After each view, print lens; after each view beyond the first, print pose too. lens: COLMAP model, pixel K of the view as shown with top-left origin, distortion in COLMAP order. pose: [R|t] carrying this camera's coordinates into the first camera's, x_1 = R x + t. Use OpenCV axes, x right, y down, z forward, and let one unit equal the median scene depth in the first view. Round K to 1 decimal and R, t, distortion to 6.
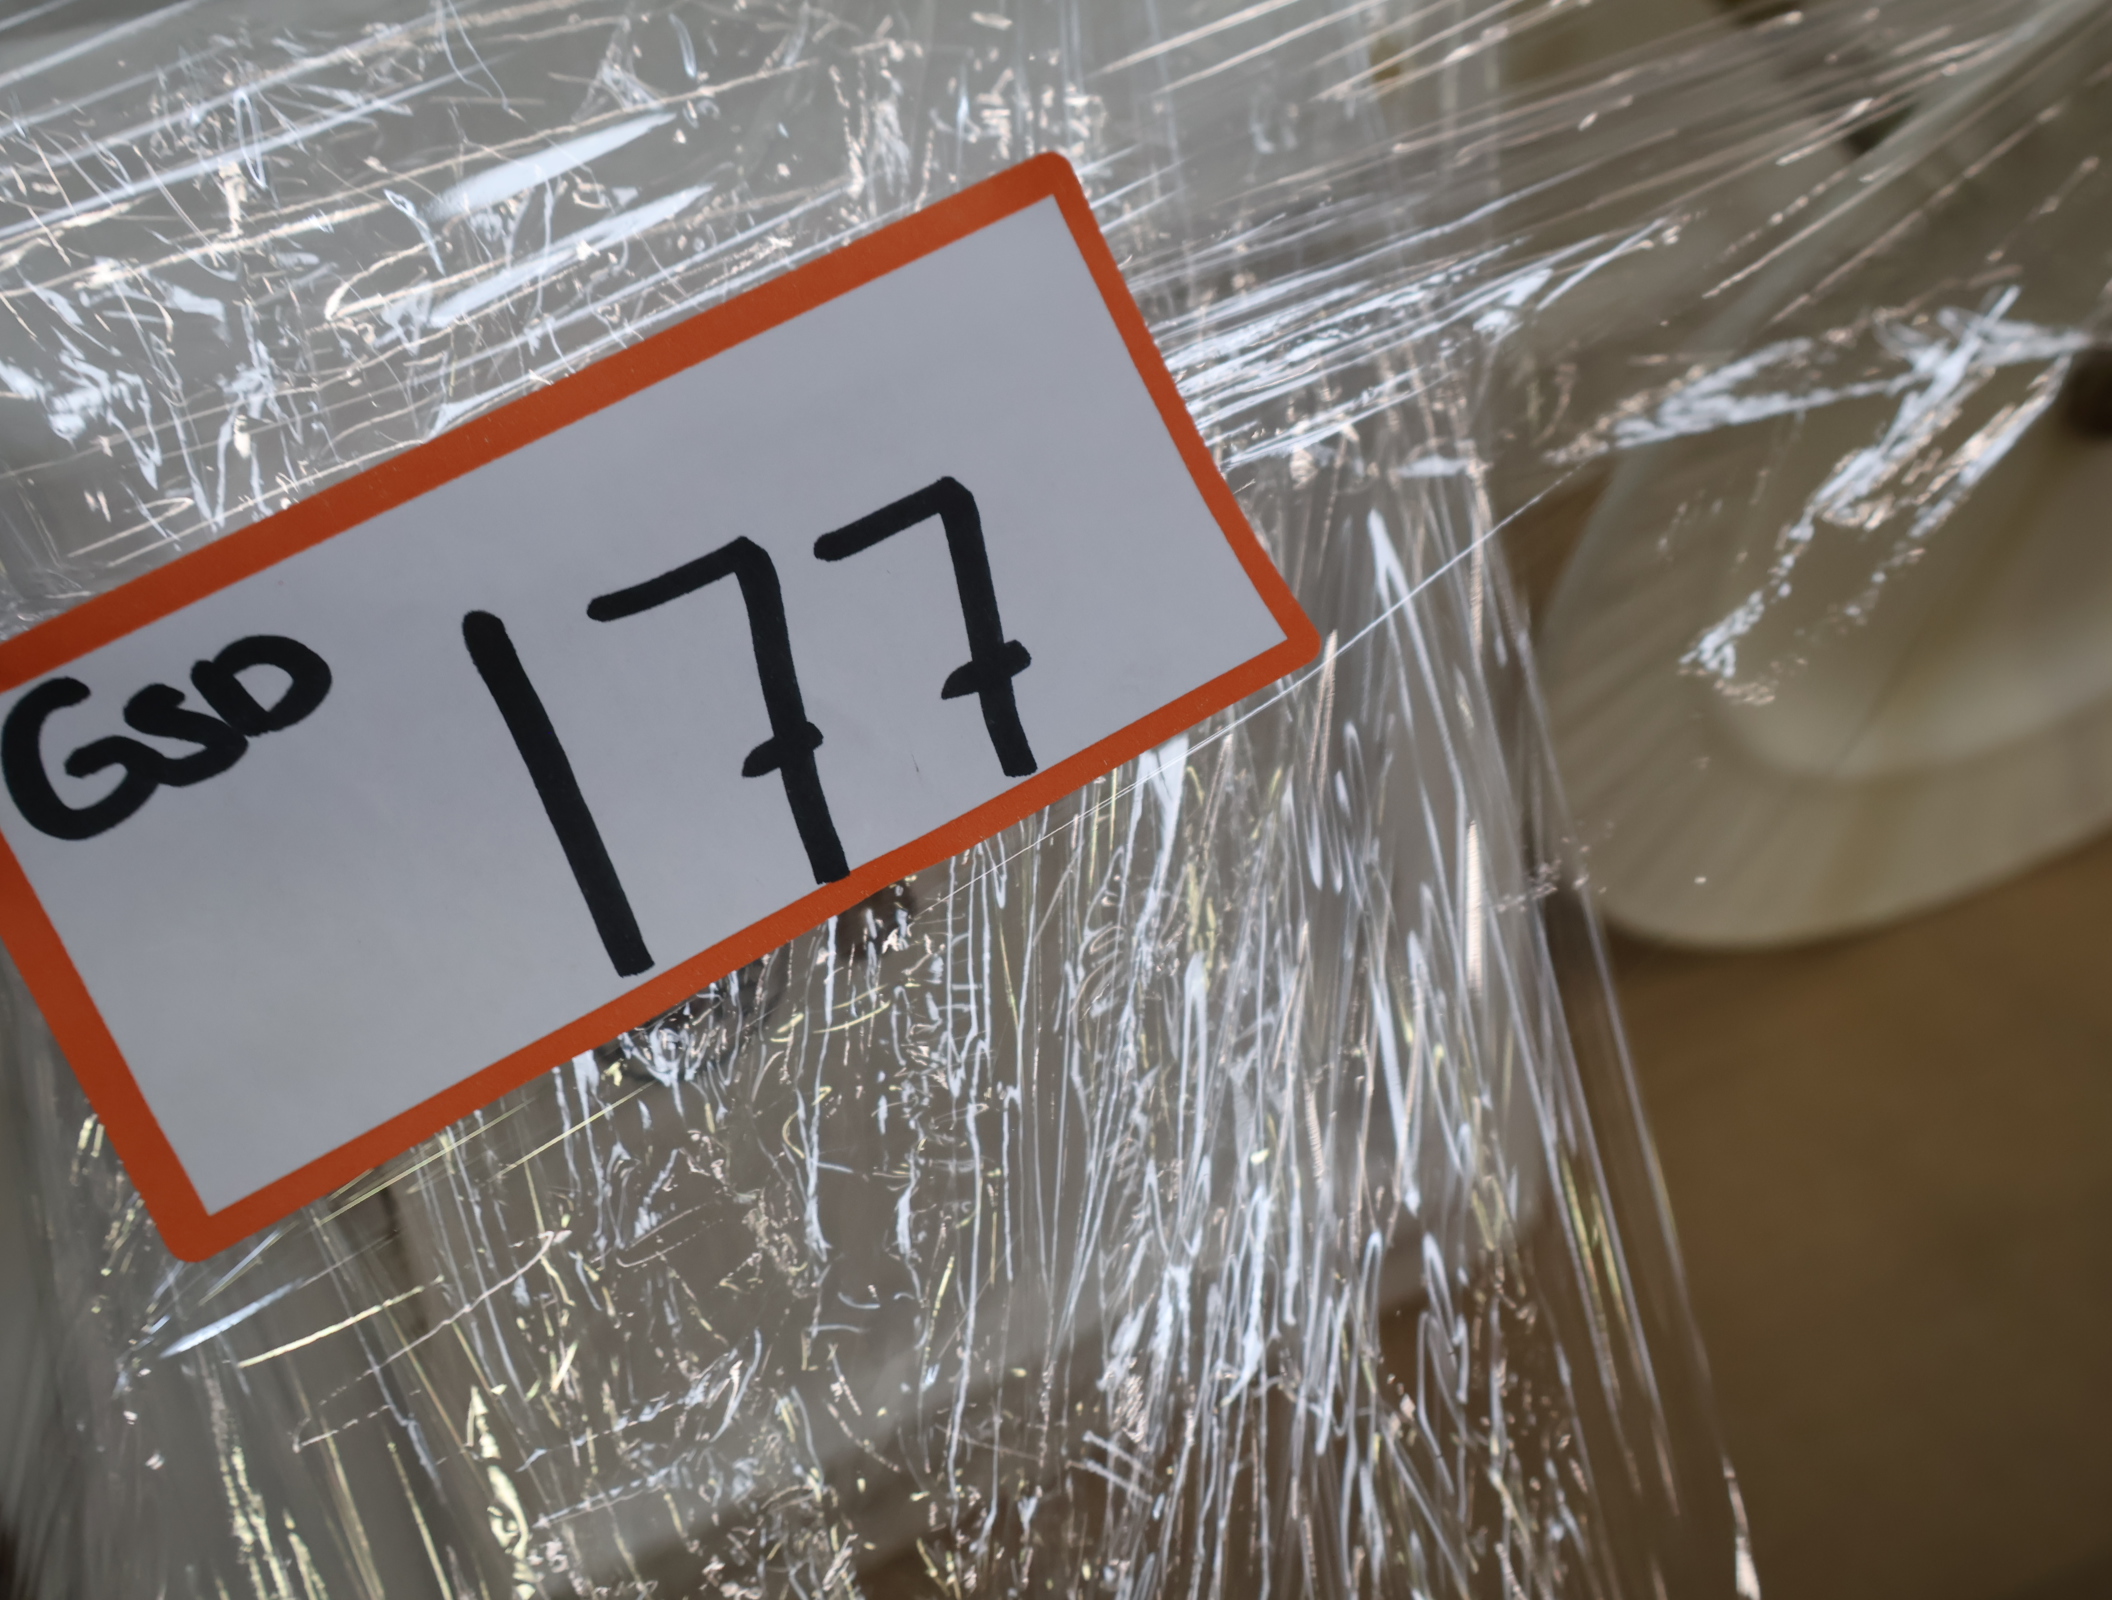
lens RADIAL K [[2847.9, 0, 1061.2], [0, 2847.9, 785.0], [0, 0, 1]] dist [0.009528, 0.000000]
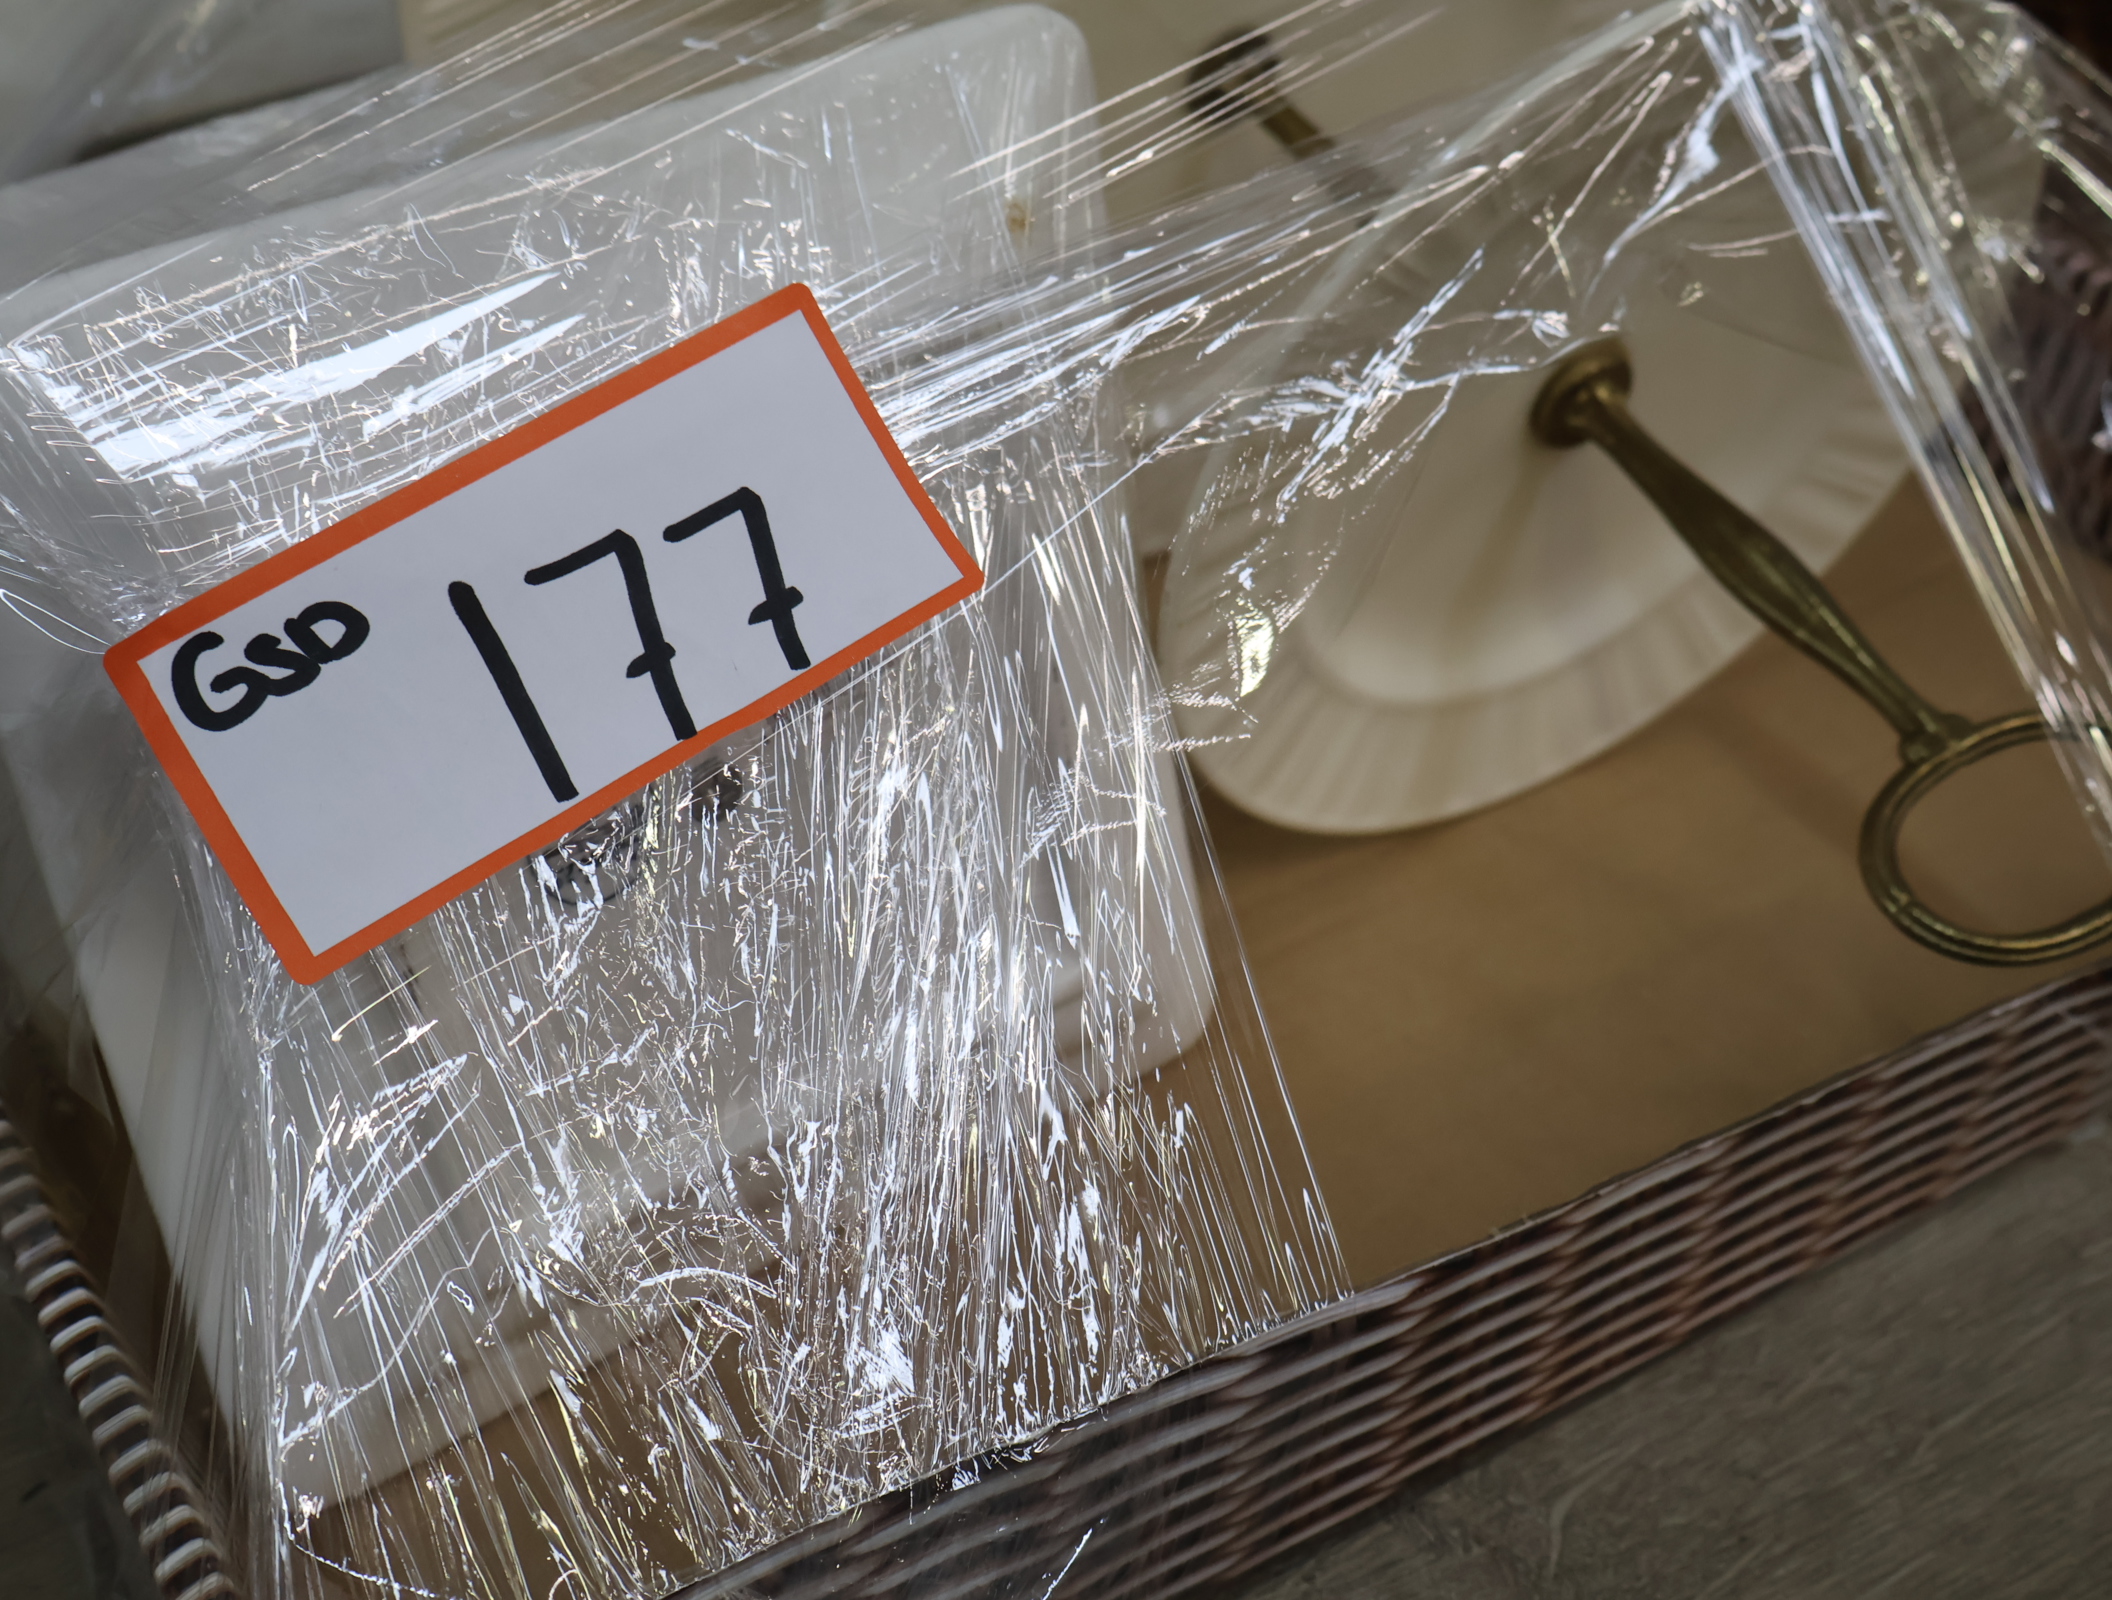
lens RADIAL K [[2847.9, 0, 1048.2], [0, 2847.9, 812.9], [0, 0, 1]] dist [0.009528, 0.000000]
pose [[0.996895, -0.061355, 0.049347, 0.040292], [0.063215, 0.997312, -0.037051, 0.144856], [-0.046941, 0.040055, 0.998094, -0.599068]]
